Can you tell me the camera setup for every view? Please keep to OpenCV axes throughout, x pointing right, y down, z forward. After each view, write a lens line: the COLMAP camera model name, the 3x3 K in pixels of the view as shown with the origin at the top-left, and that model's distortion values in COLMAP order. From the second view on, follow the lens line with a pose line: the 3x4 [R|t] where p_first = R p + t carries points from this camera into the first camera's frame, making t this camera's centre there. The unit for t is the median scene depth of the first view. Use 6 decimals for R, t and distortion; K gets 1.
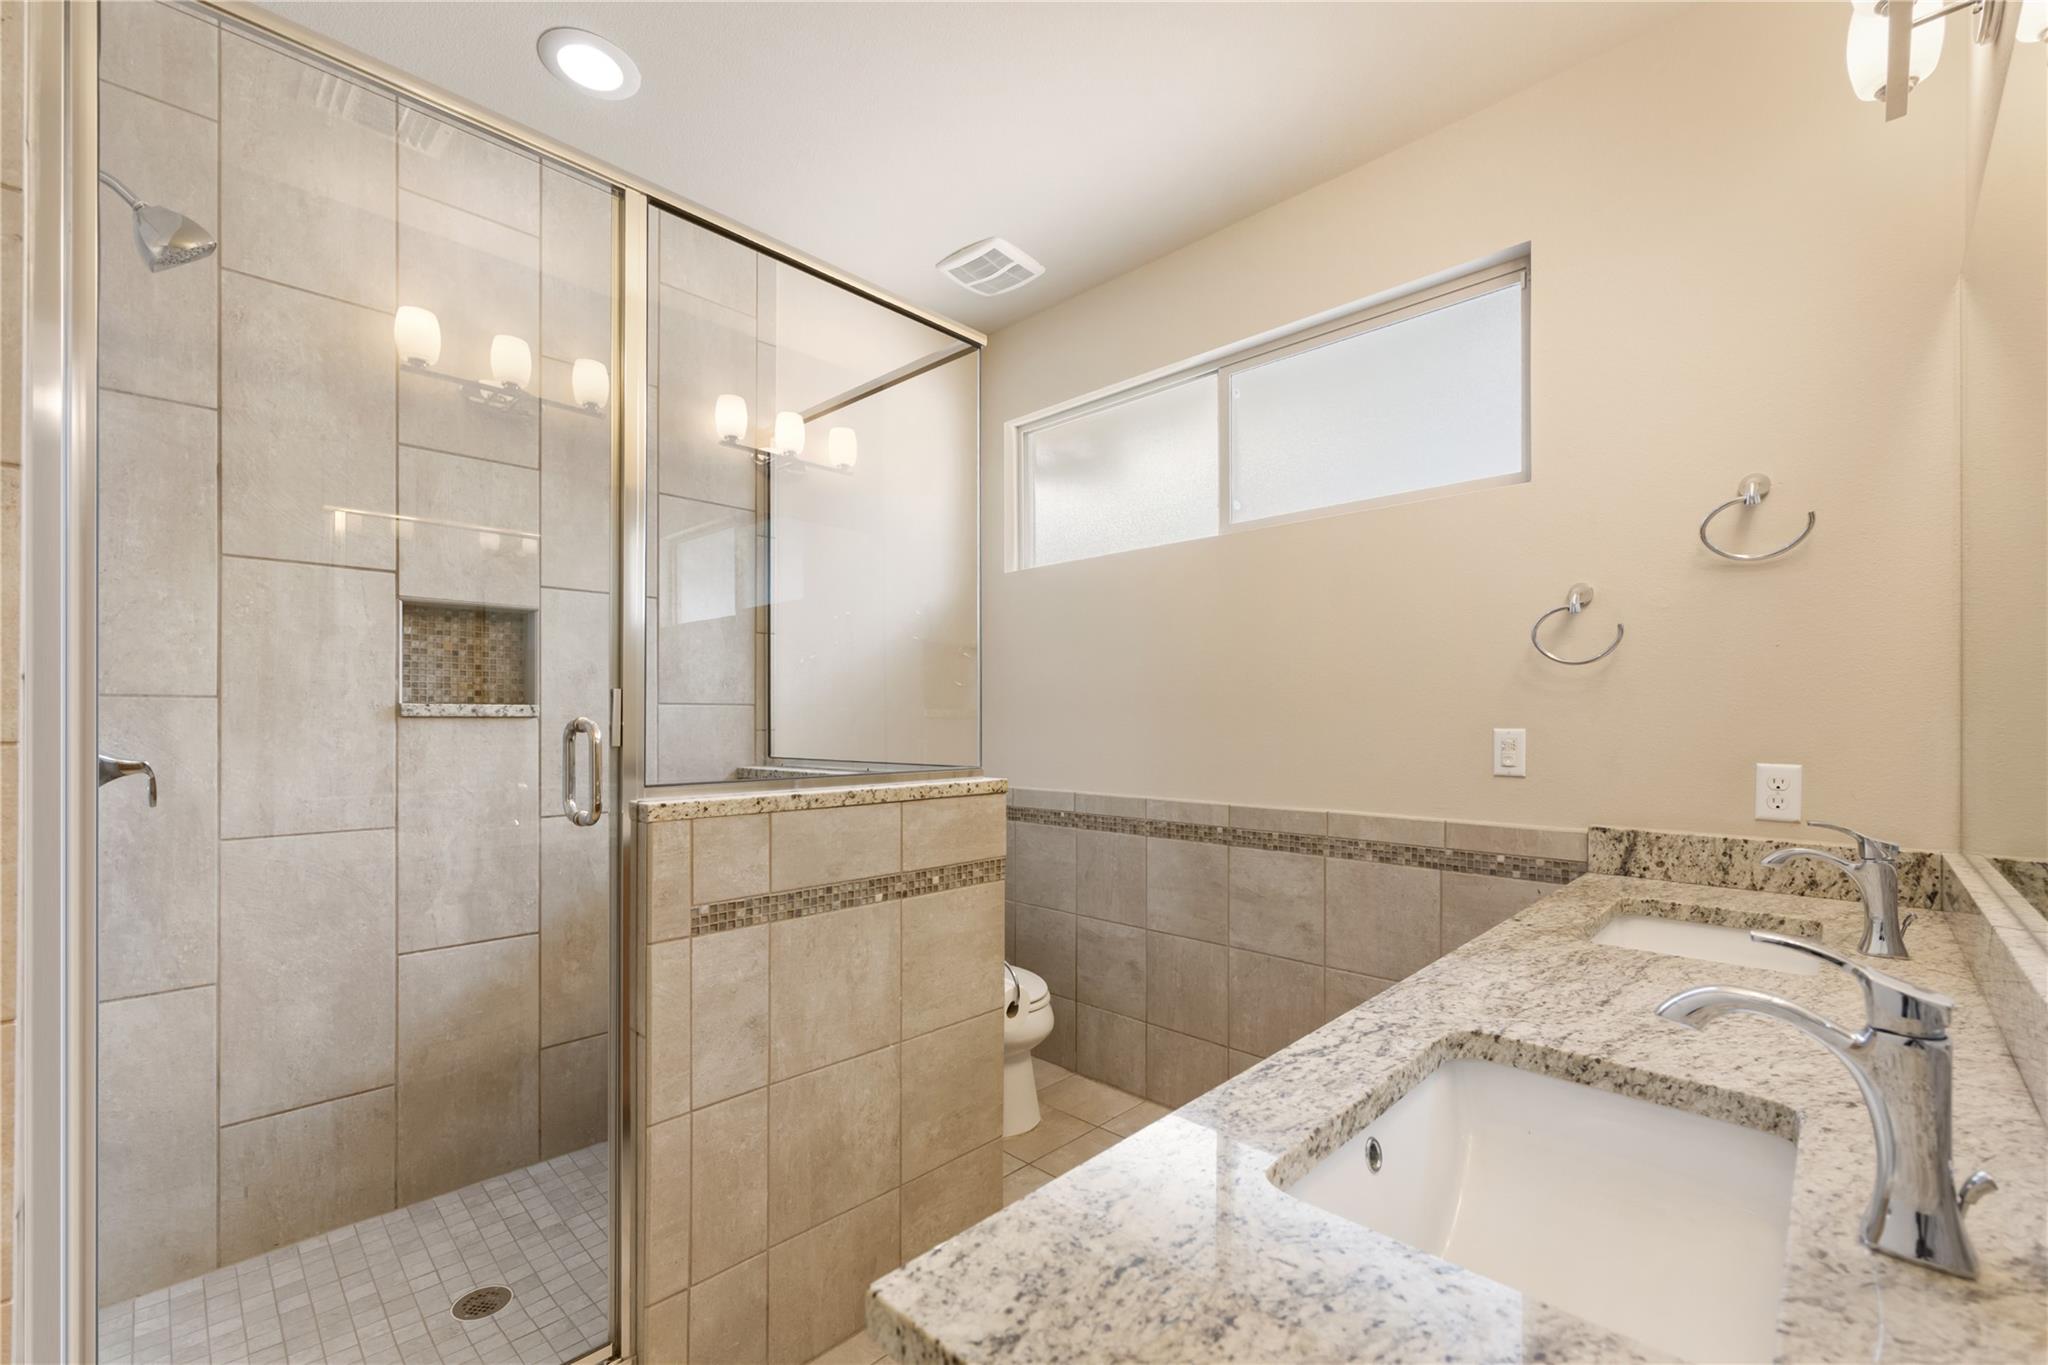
lens RADIAL K [[845.1, 0, 1015.6], [0, 845.1, 706.1], [0, 0, 1]] dist [0.000985, 0.000487]
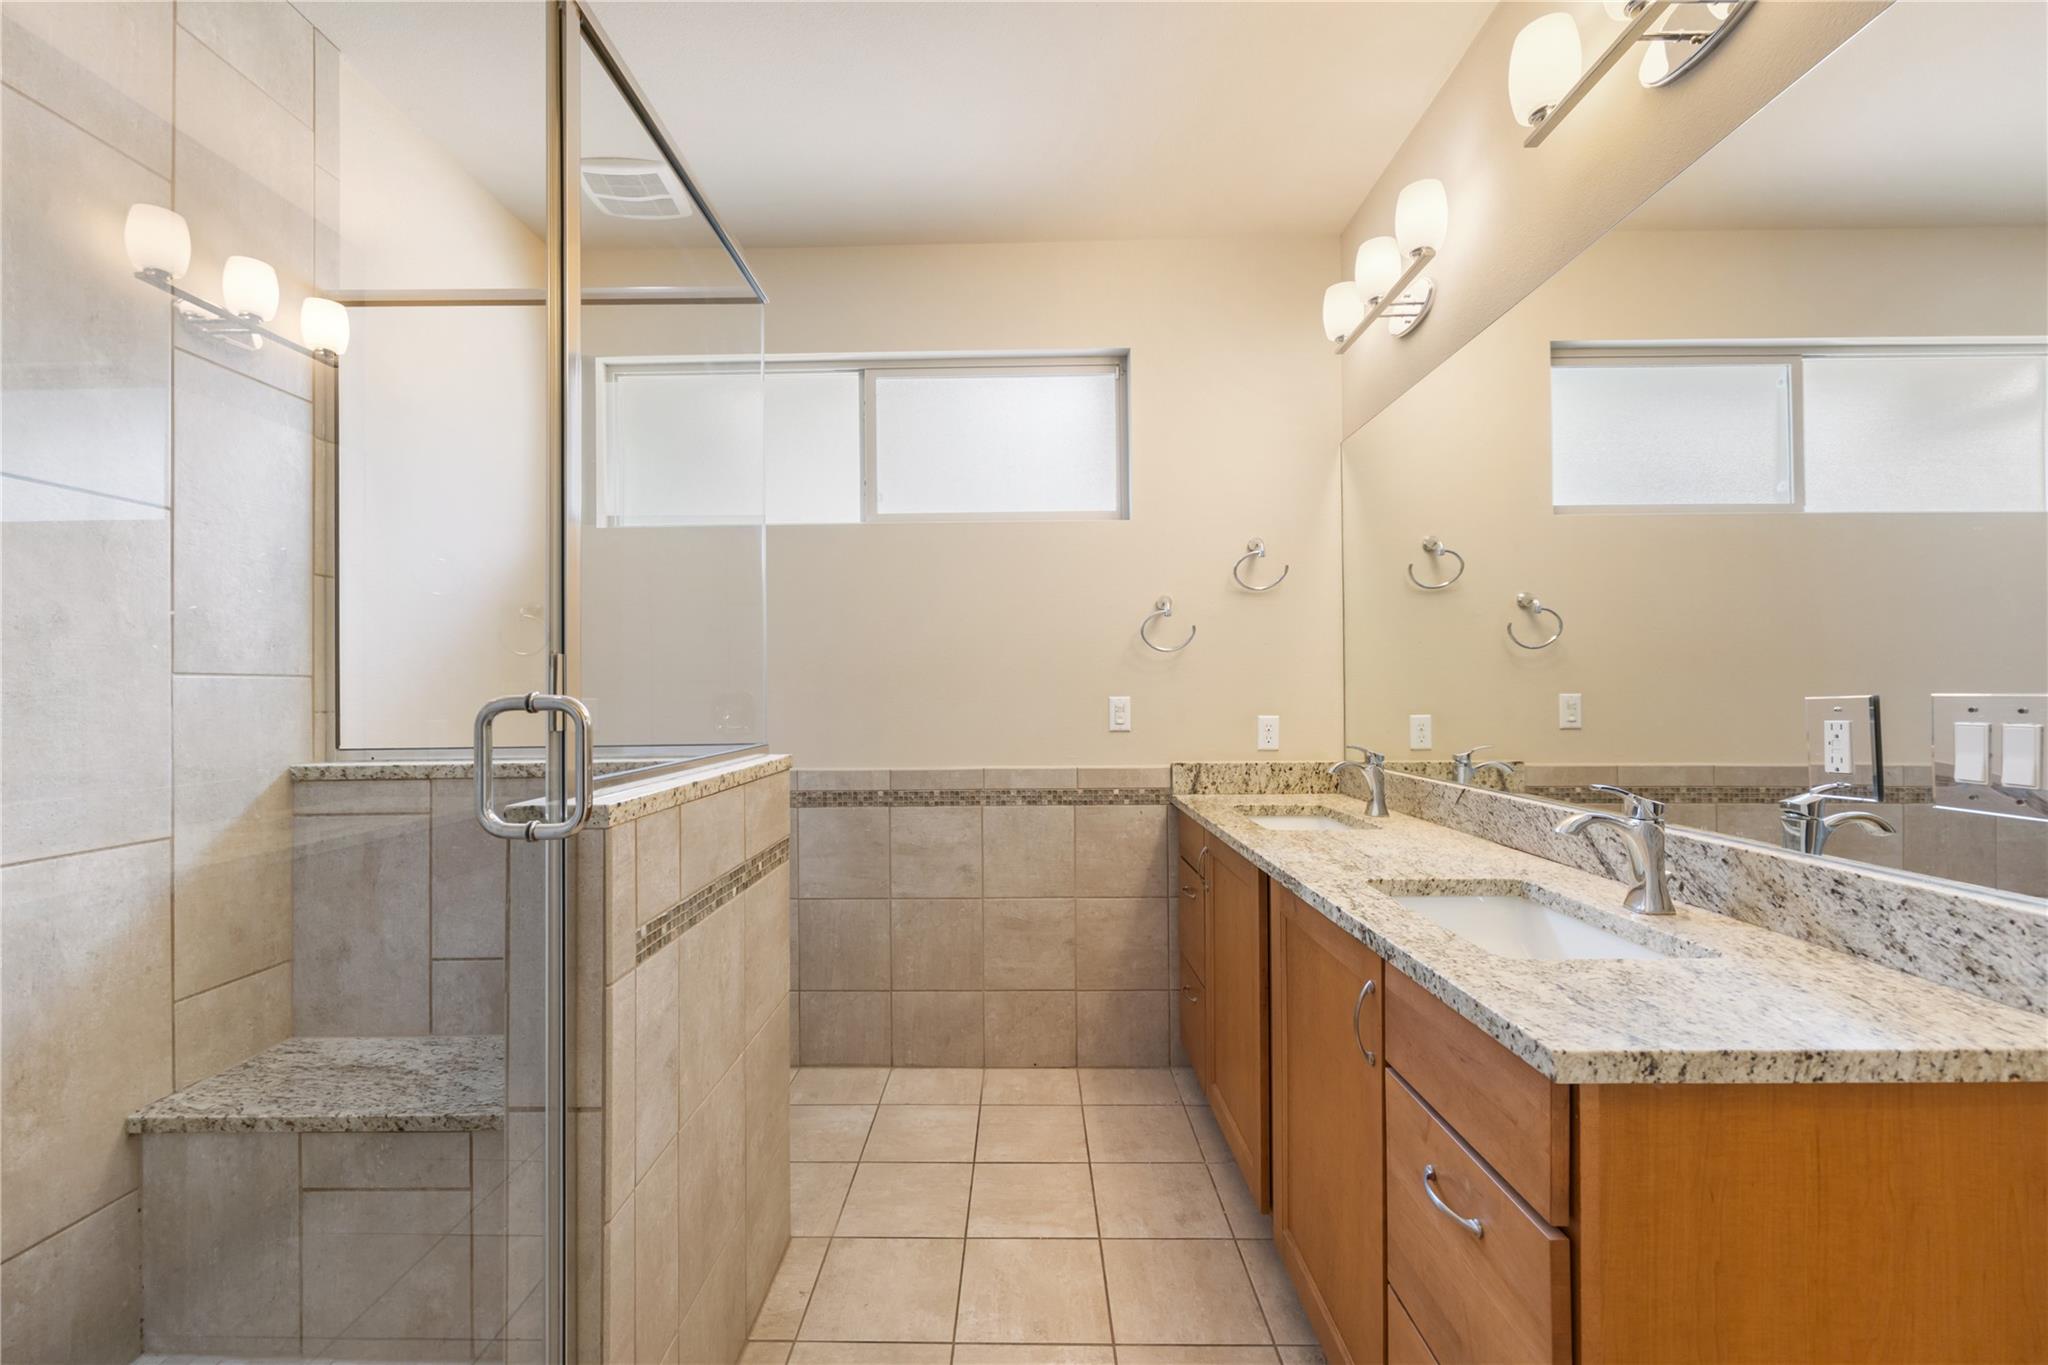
lens RADIAL K [[833.3, 0, 994.9], [0, 833.3, 671.4], [0, 0, 1]] dist [-0.000975, 0.000224]
pose [[0.735900, 0.009393, 0.677025, -0.427759], [-0.001869, 0.999928, -0.011841, 0.001674], [-0.677087, 0.007449, 0.735865, 0.122049]]
